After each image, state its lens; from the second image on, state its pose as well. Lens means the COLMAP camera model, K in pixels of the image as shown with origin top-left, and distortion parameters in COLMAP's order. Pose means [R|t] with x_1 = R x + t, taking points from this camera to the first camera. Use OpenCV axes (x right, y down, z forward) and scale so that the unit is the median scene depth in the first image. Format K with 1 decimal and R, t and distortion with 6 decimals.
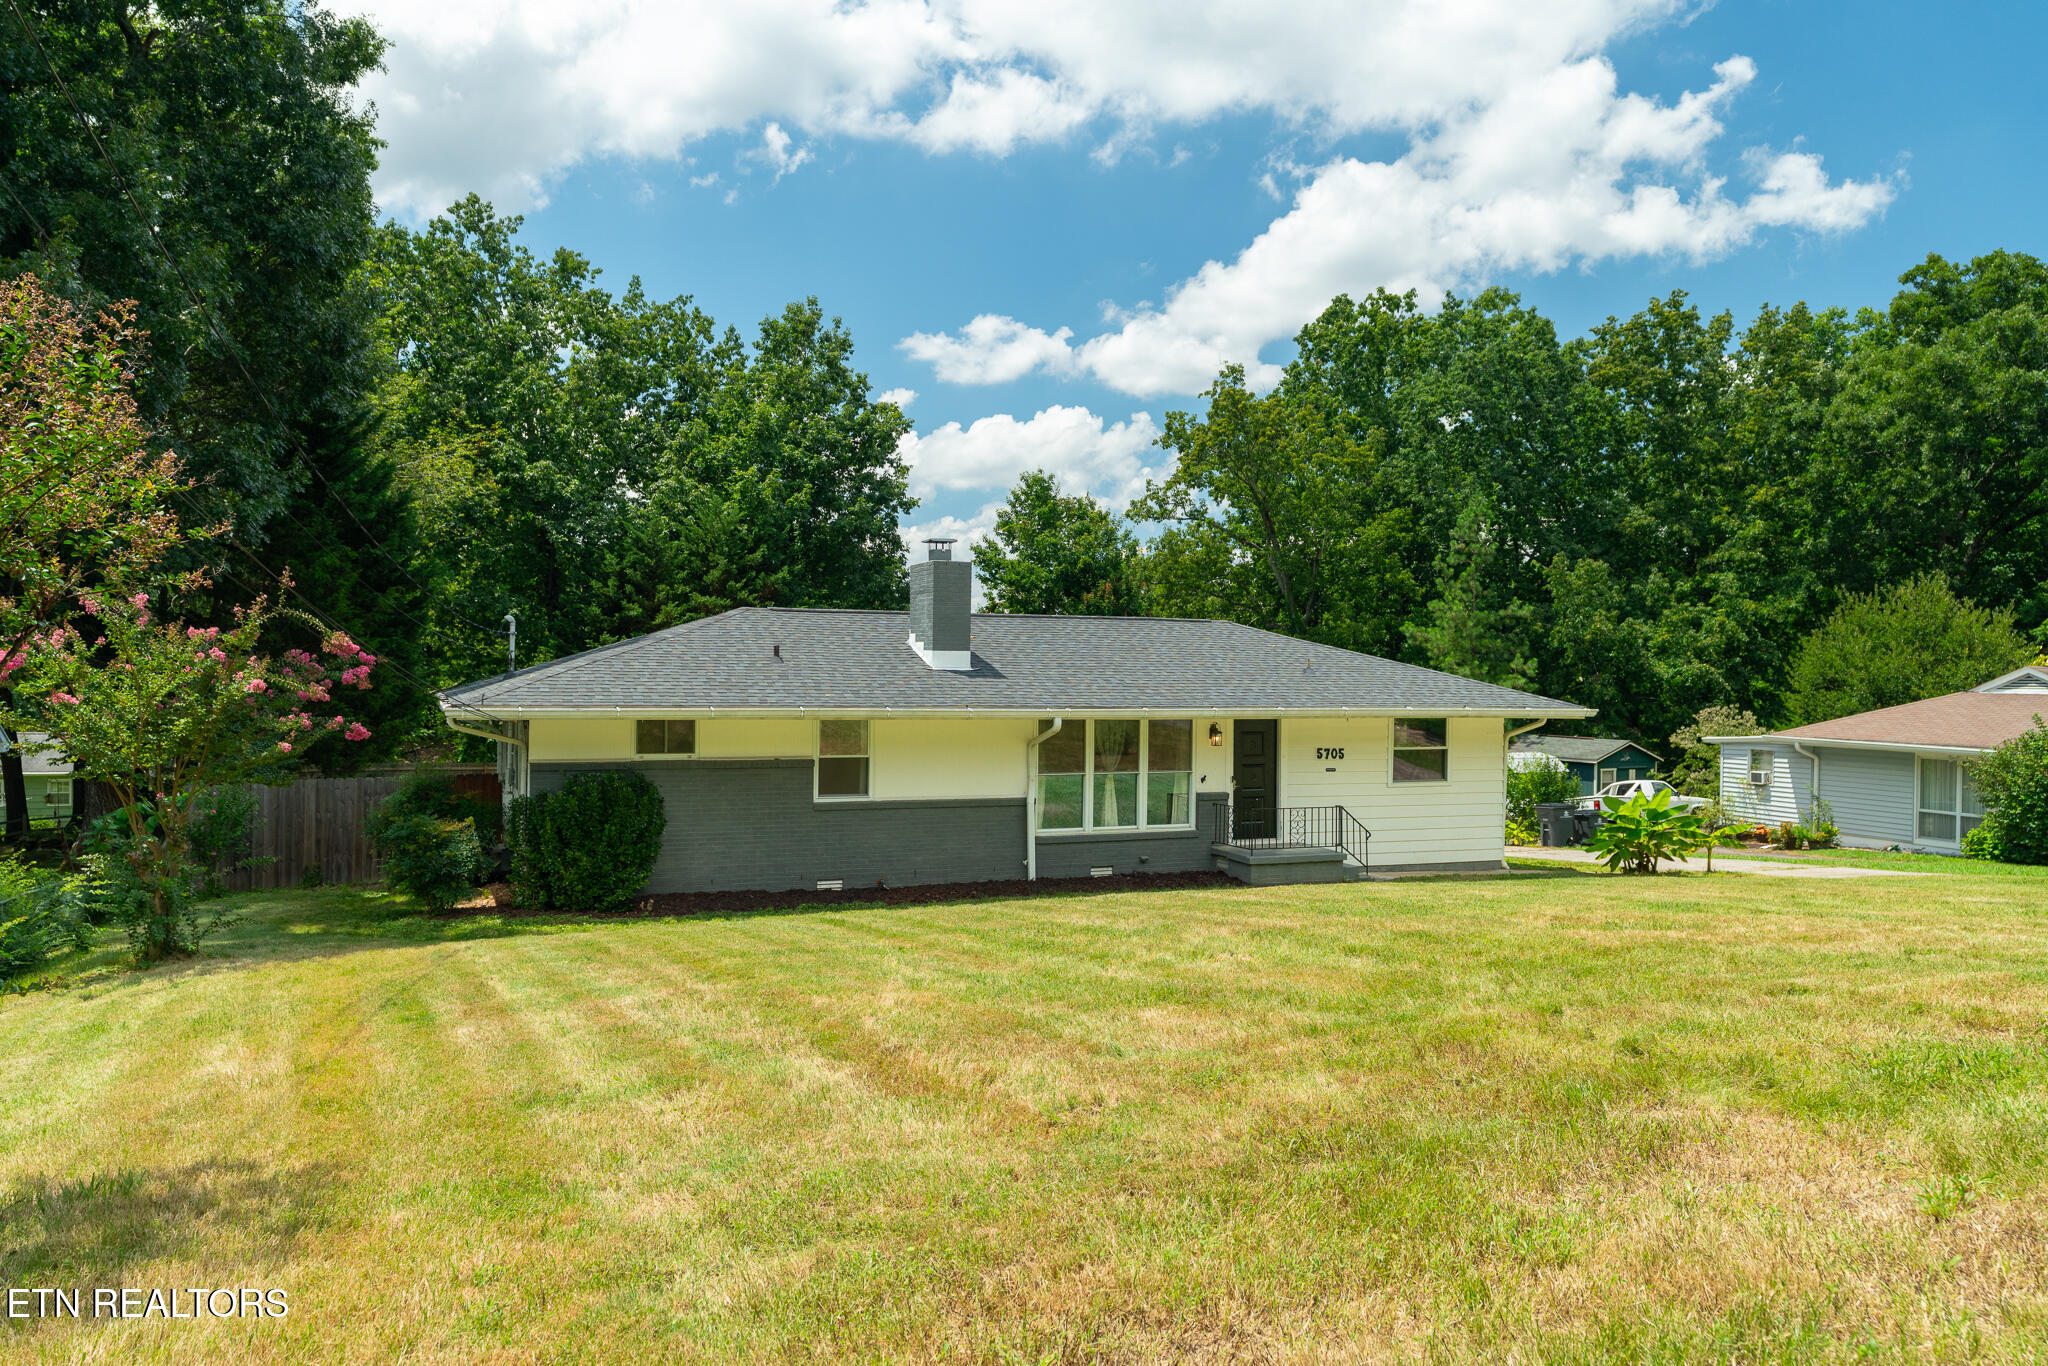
lens RADIAL K [[1424.1, 0, 1022.1], [0, 1424.1, 682.1], [0, 0, 1]] dist [-0.002745, -0.000304]
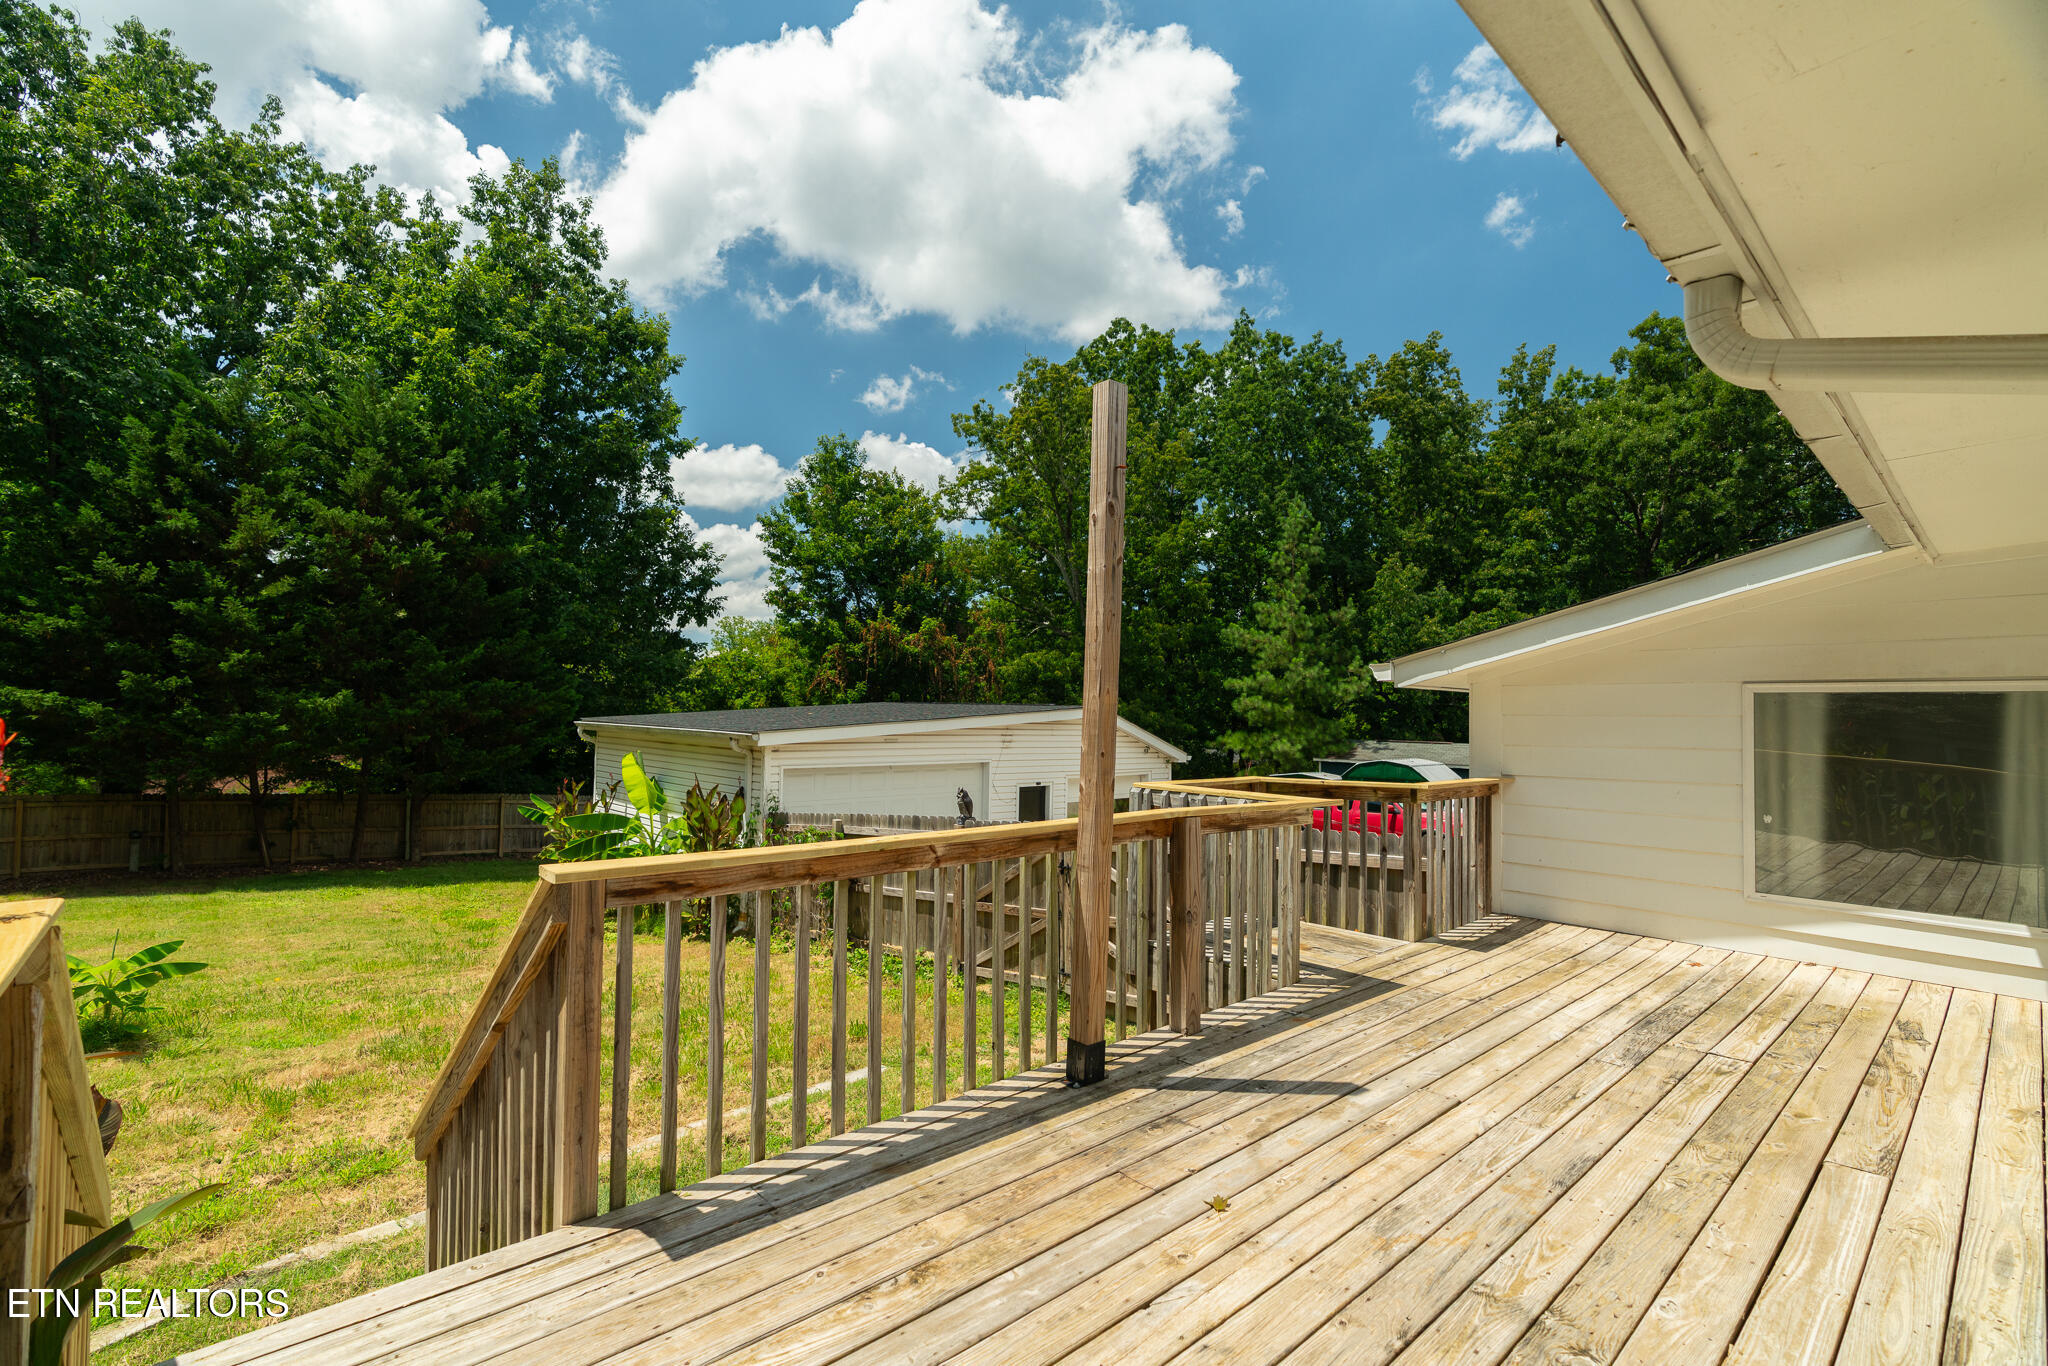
lens RADIAL K [[922.6, 0, 1027.1], [0, 922.6, 682.3], [0, 0, 1]] dist [-0.010417, 0.001636]
pose [[0.943633, 0.014601, 0.330671, -0.078529], [-0.002263, 0.999288, -0.037666, 0.024622], [-0.330986, 0.034795, 0.942994, 0.554018]]
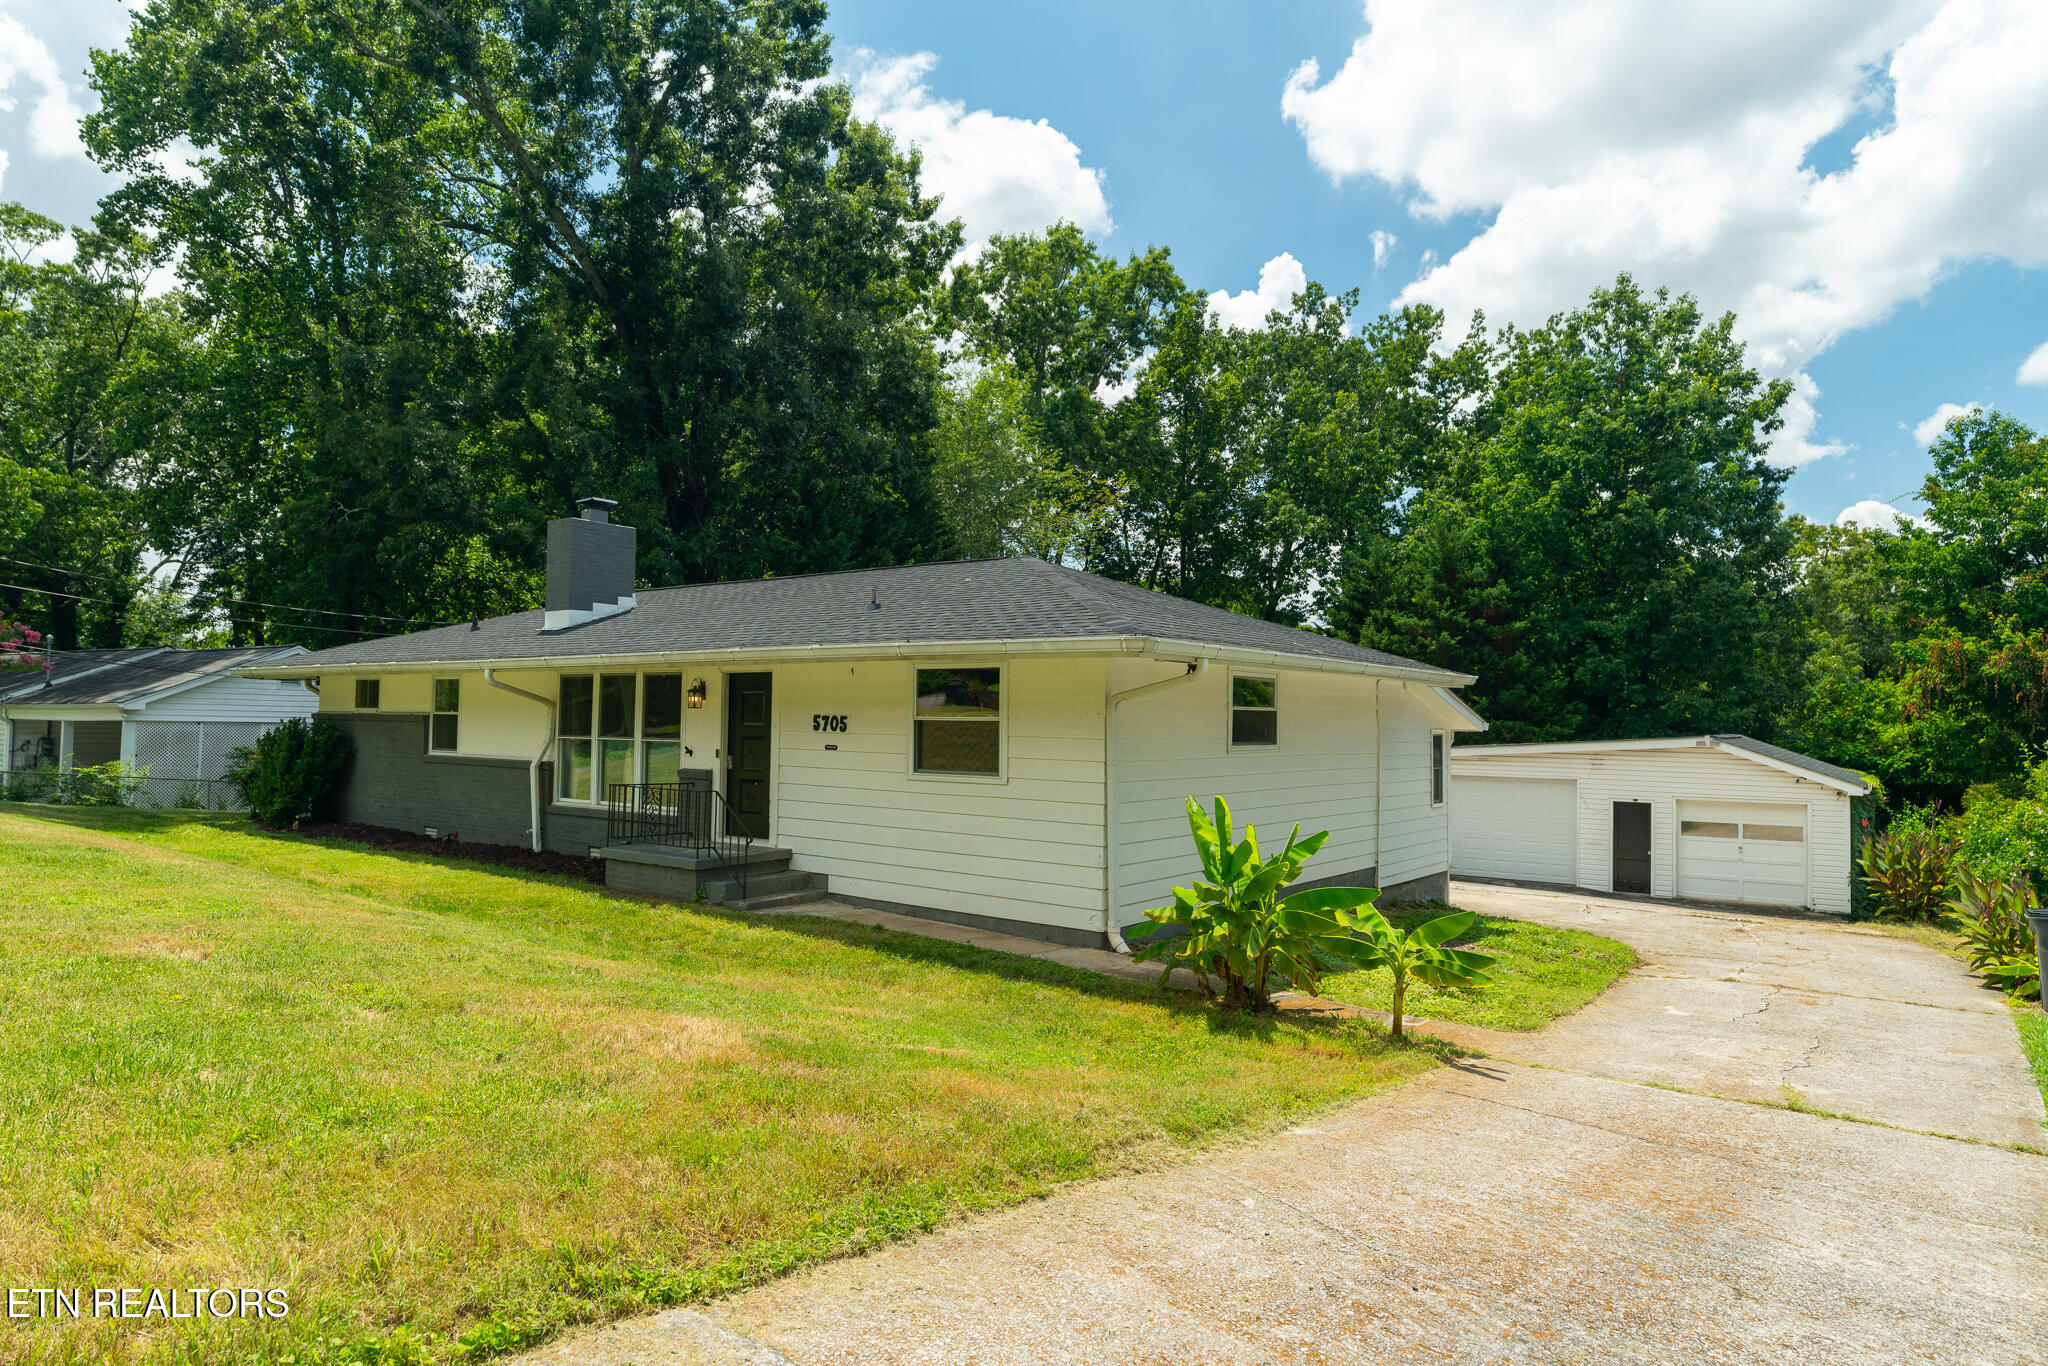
lens RADIAL K [[1224.0, 0, 1027.2], [0, 1224.0, 664.8], [0, 0, 1]] dist [0.002840, 0.002155]
pose [[0.510478, -0.045170, -0.858703, 0.355623], [-0.015784, 0.997959, -0.061879, 0.026398], [0.859746, 0.045142, 0.508723, 0.363099]]
